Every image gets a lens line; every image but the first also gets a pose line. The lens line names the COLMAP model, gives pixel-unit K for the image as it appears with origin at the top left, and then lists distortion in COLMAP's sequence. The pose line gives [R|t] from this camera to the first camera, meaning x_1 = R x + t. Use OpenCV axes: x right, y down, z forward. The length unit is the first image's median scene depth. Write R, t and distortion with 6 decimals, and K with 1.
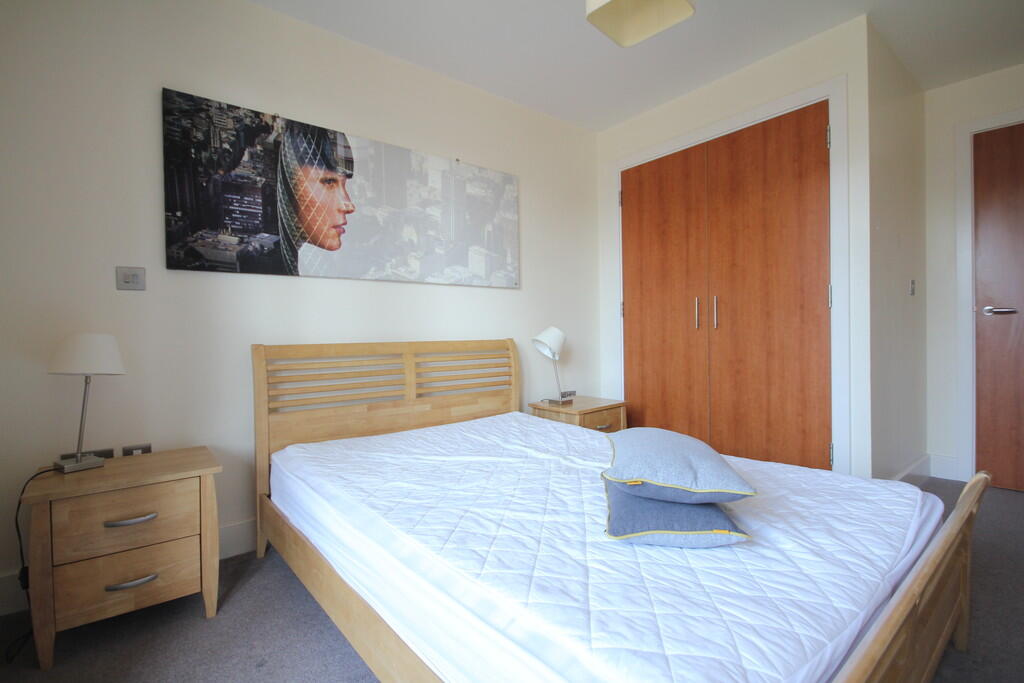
lens RADIAL K [[487.2, 0, 510.0], [0, 487.2, 342.9], [0, 0, 1]] dist [0.002261, -0.000182]
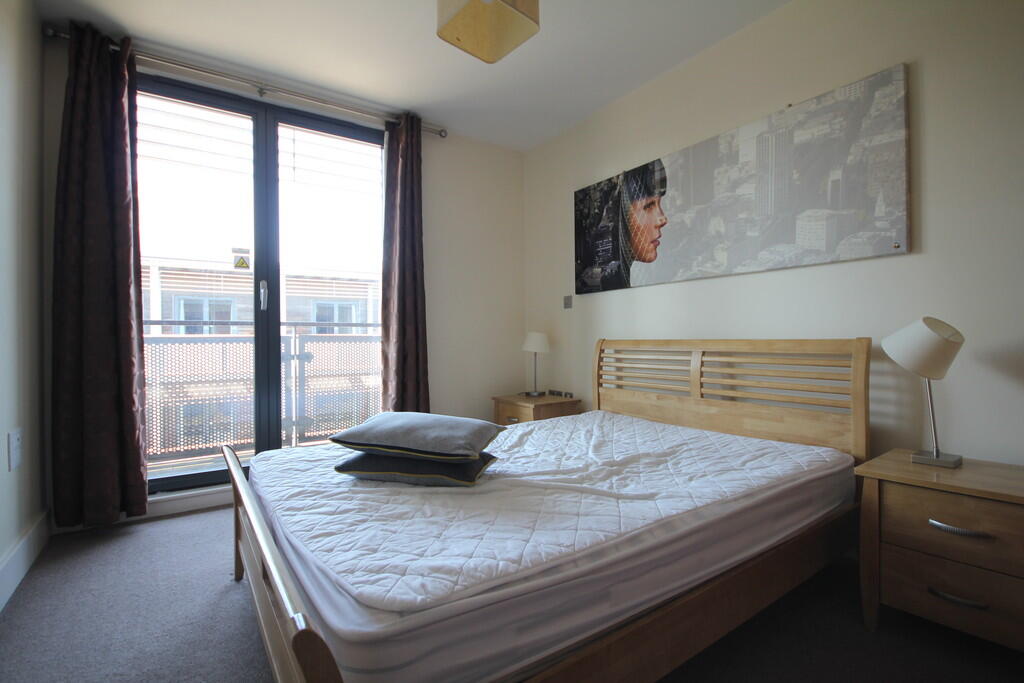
lens RADIAL K [[487.2, 0, 511.1], [0, 487.2, 340.2], [0, 0, 1]] dist [0.002261, -0.000182]
pose [[-0.106995, 0.023679, -0.993978, 0.866579], [-0.005583, 0.999686, 0.024416, -0.024326], [0.994244, 0.008162, -0.106829, 0.780565]]
